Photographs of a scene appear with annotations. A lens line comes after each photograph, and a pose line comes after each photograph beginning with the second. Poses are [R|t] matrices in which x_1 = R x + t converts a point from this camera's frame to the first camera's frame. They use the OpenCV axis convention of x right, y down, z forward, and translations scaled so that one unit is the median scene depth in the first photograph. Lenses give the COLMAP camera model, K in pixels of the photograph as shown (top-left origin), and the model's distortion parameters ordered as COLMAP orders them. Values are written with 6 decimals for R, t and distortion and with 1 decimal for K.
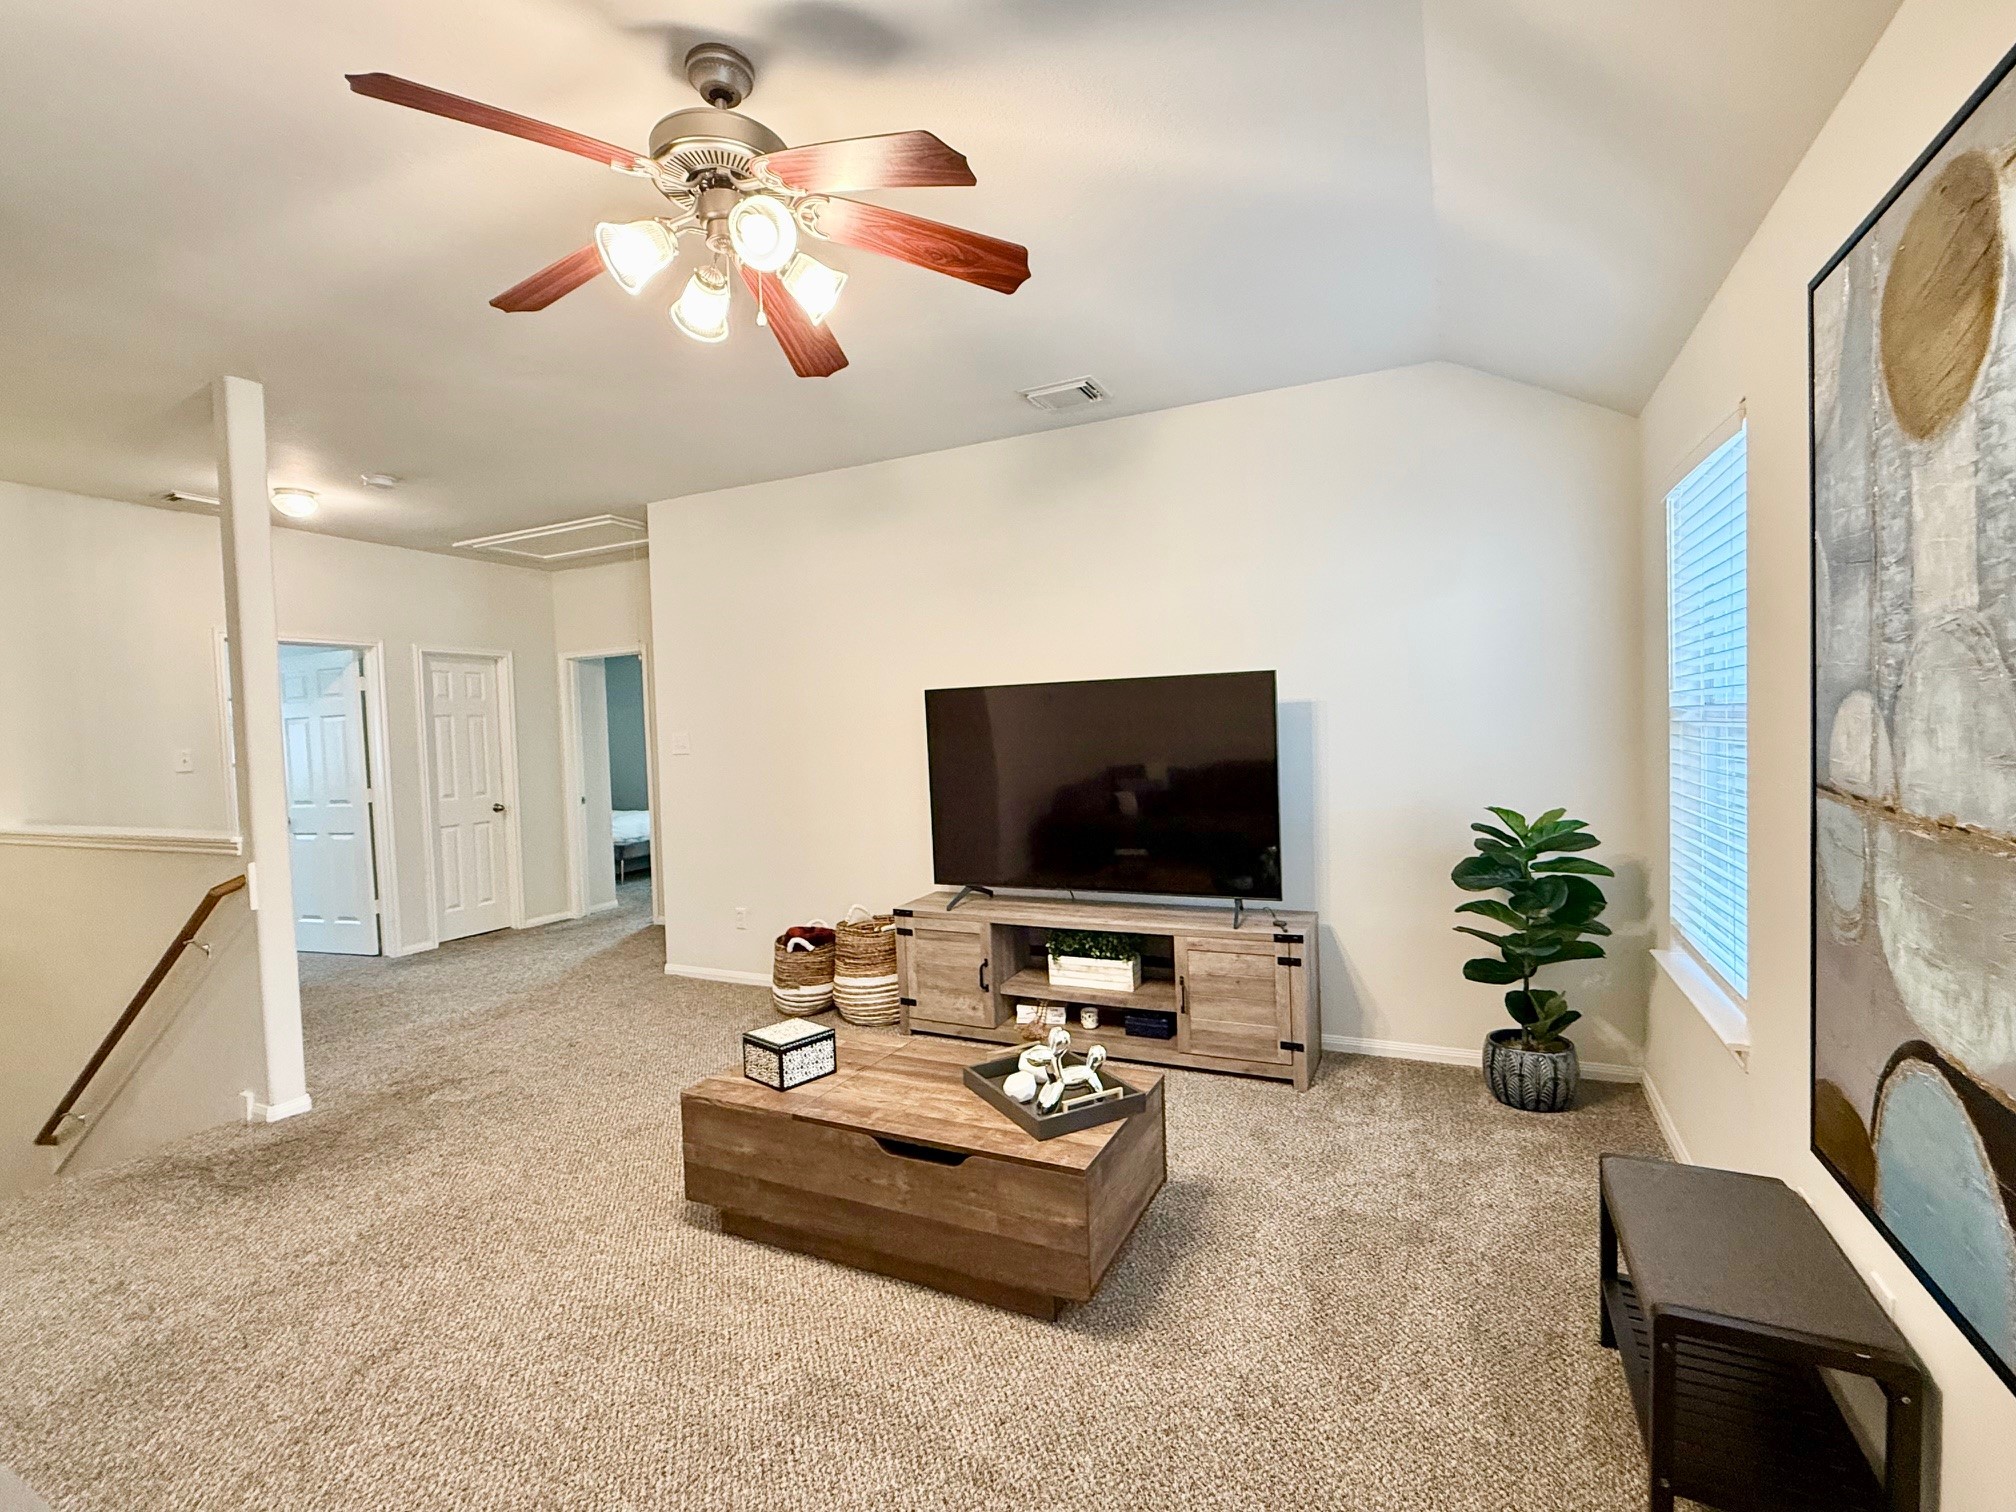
lens RADIAL K [[925.6, 0, 1008.1], [0, 925.6, 755.9], [0, 0, 1]] dist [0.002881, 0.000346]
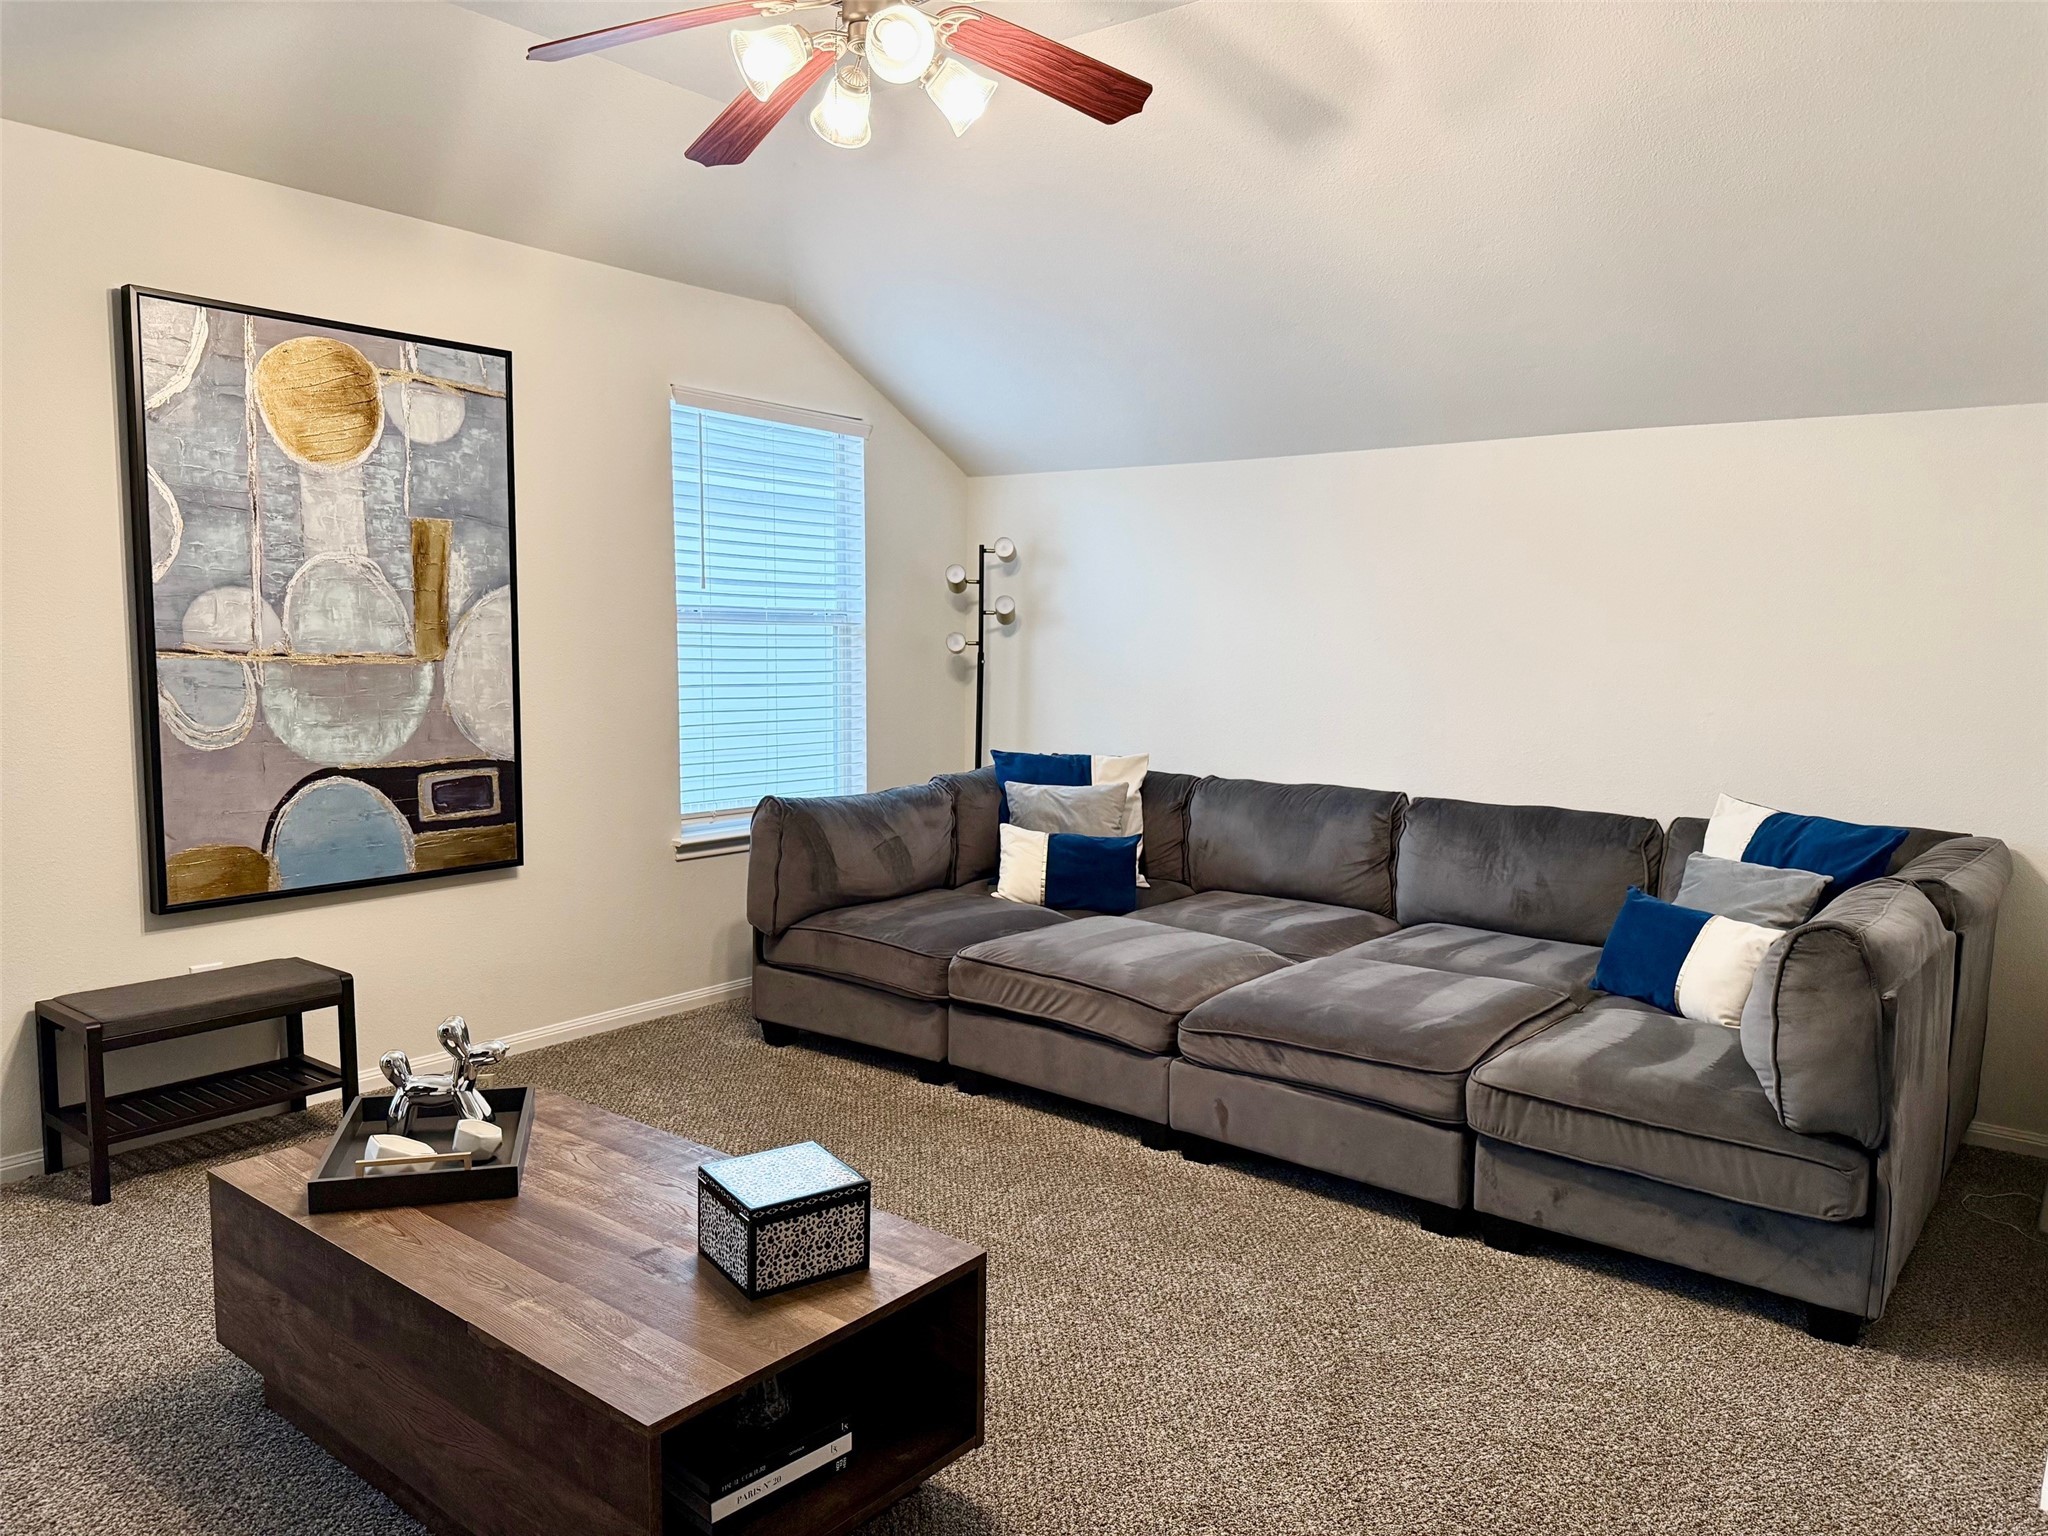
lens RADIAL K [[1440.0, 0, 1036.0], [0, 1440.0, 776.2], [0, 0, 1]] dist [0.067425, -0.089571]
pose [[-0.975998, -0.002768, 0.217761, -0.382840], [0.026362, 0.991064, 0.130753, -0.013264], [-0.216177, 0.133355, -0.967204, 1.202186]]
